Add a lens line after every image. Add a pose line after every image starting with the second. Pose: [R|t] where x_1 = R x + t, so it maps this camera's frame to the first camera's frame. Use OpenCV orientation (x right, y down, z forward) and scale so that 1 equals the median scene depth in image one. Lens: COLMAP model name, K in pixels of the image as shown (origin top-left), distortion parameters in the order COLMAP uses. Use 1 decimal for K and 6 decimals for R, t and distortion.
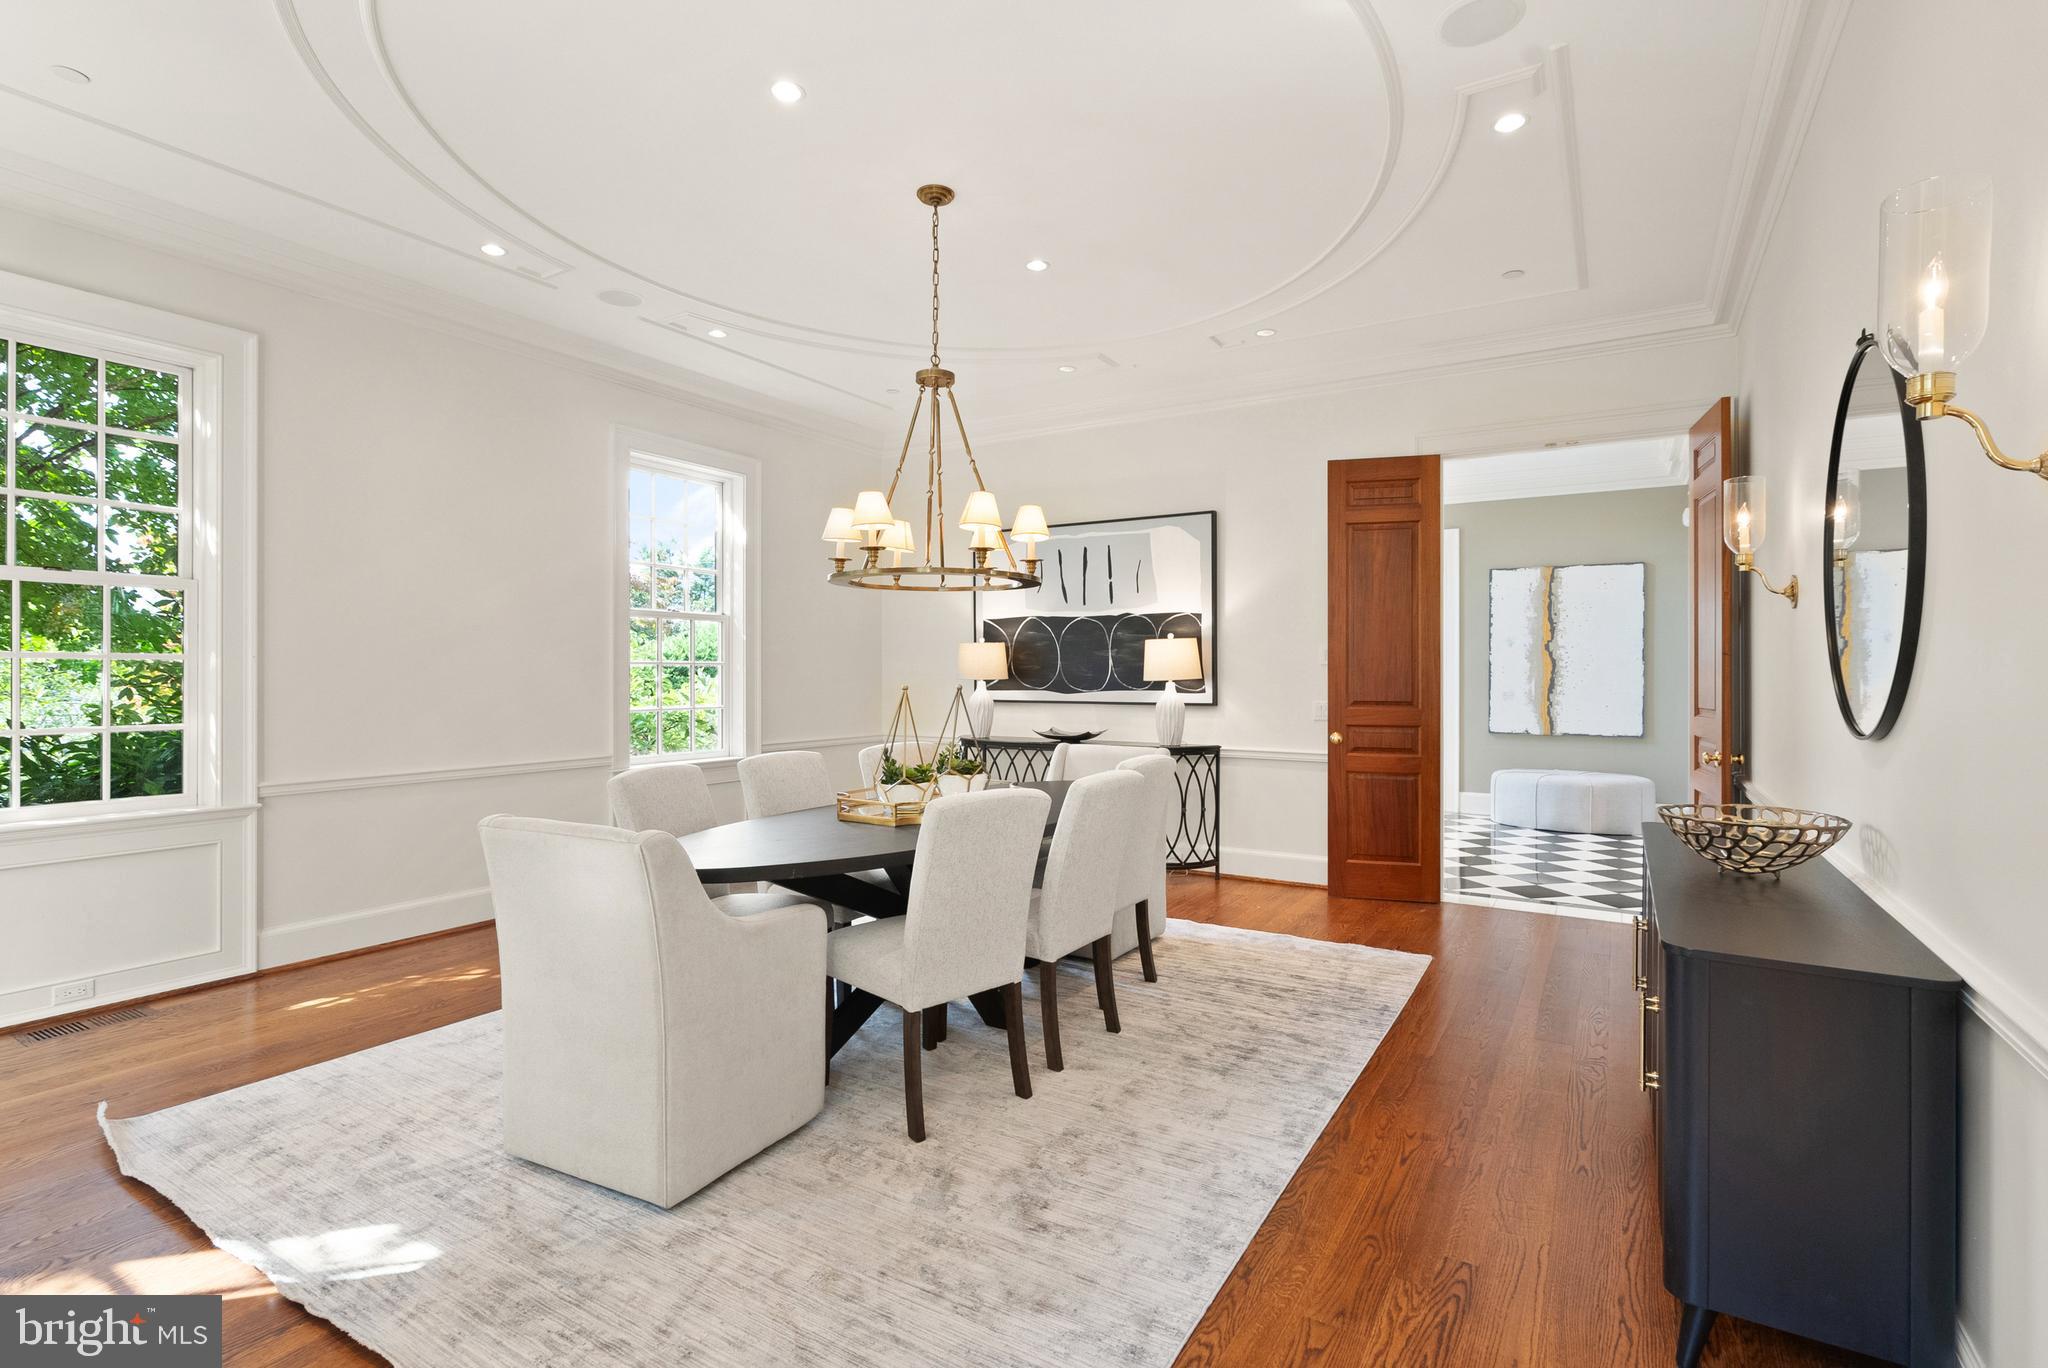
lens RADIAL K [[960.1, 0, 1016.3], [0, 960.1, 682.8], [0, 0, 1]] dist [-0.000059, -0.000026]
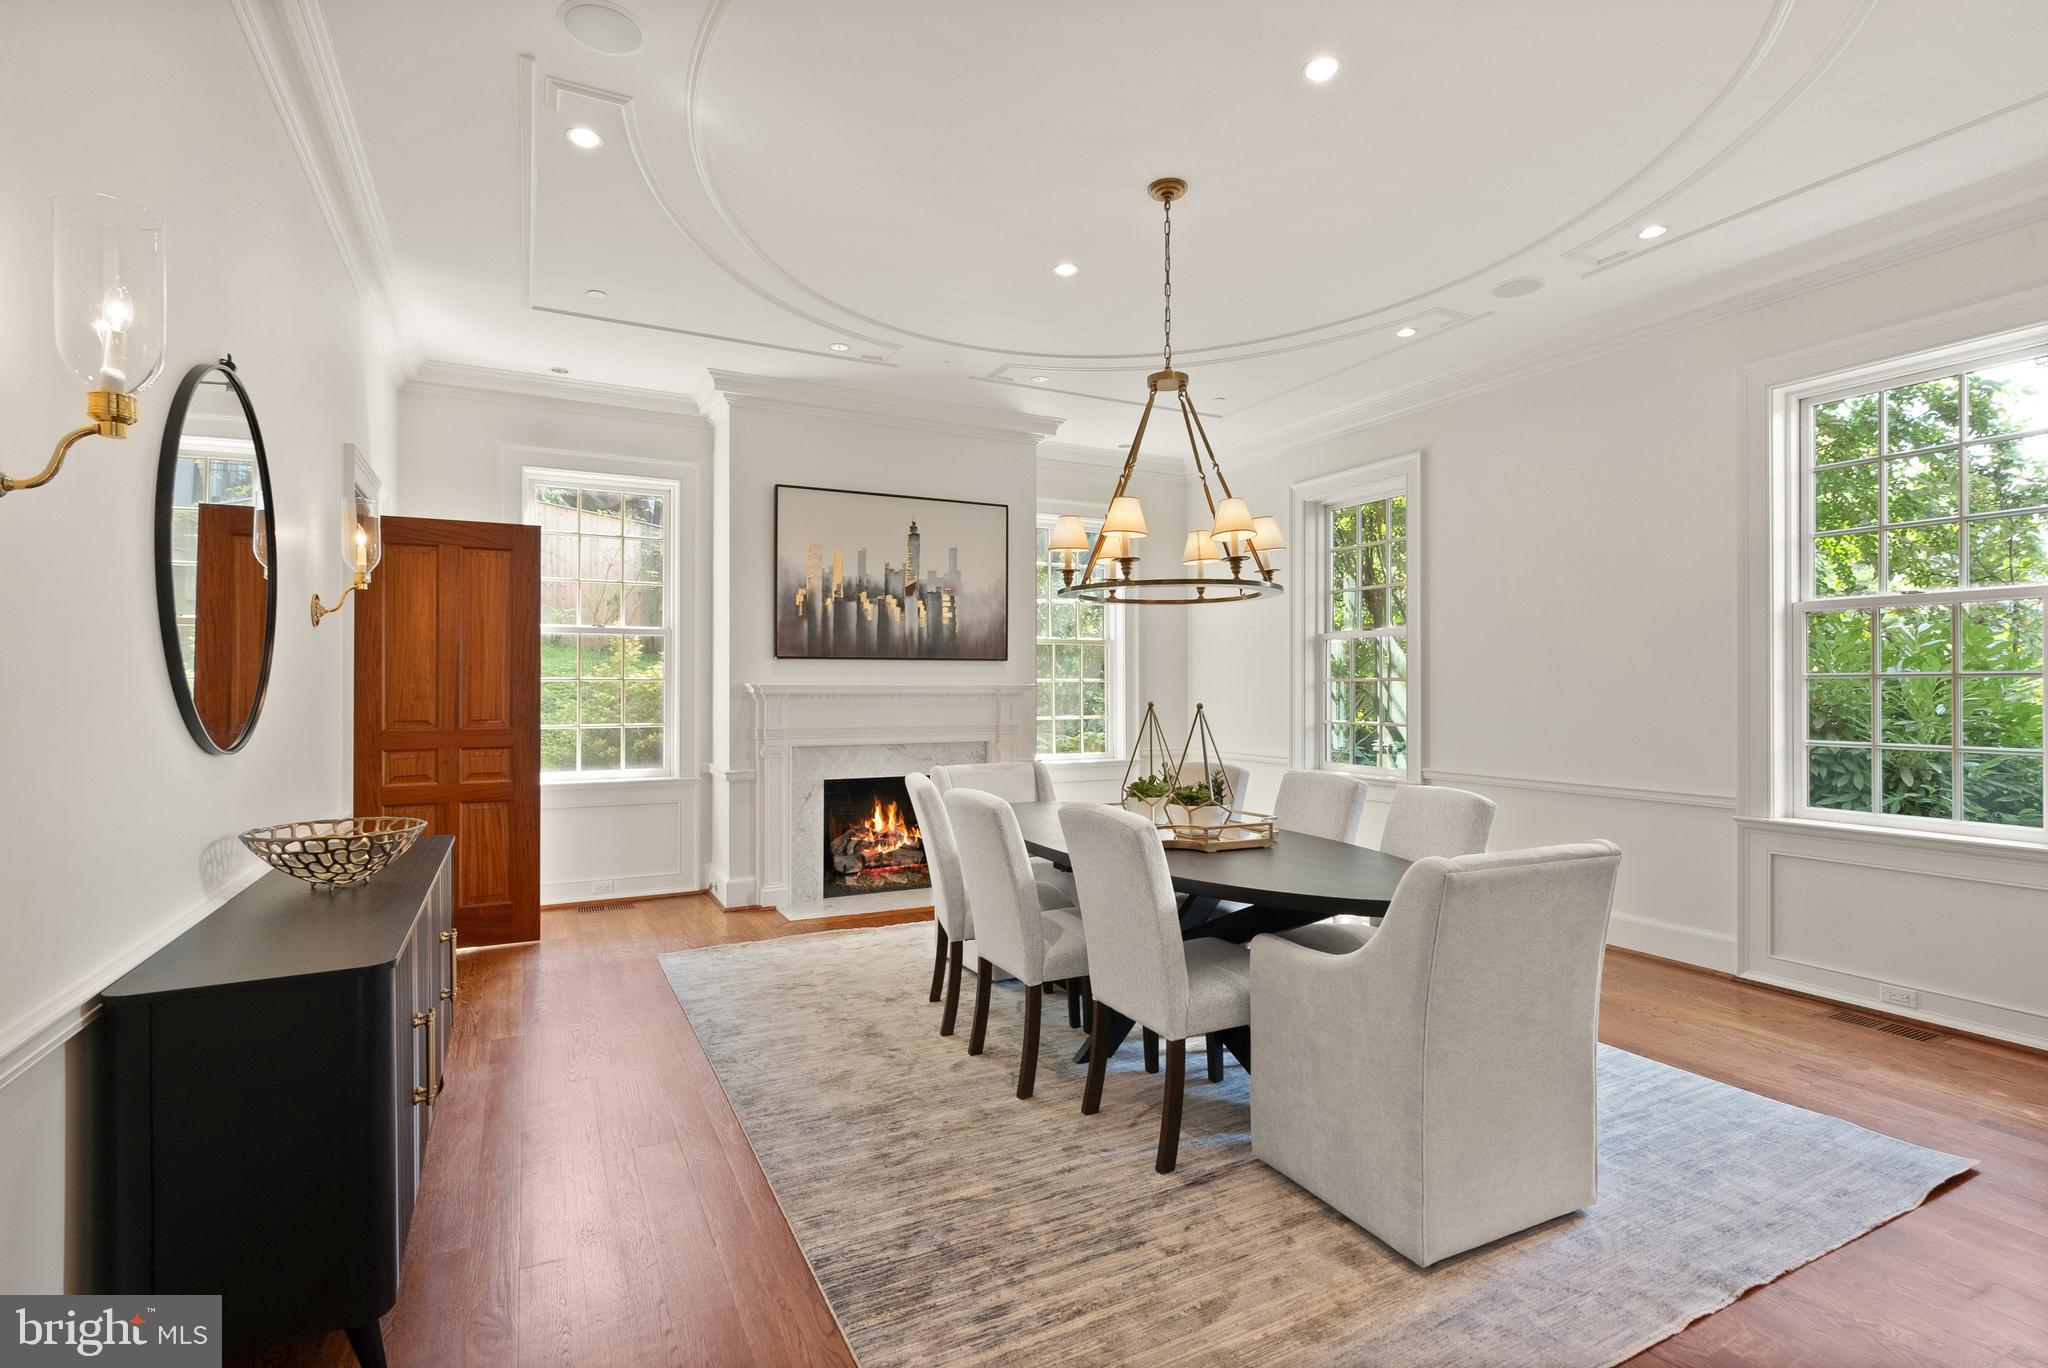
lens RADIAL K [[960.1, 0, 1016.3], [0, 960.1, 682.8], [0, 0, 1]] dist [-0.000059, -0.000026]
pose [[-0.515680, -0.010586, -0.856716, 0.714690], [-0.013885, 0.999896, -0.003997, -0.006386], [0.856669, 0.009834, -0.515773, 1.202992]]
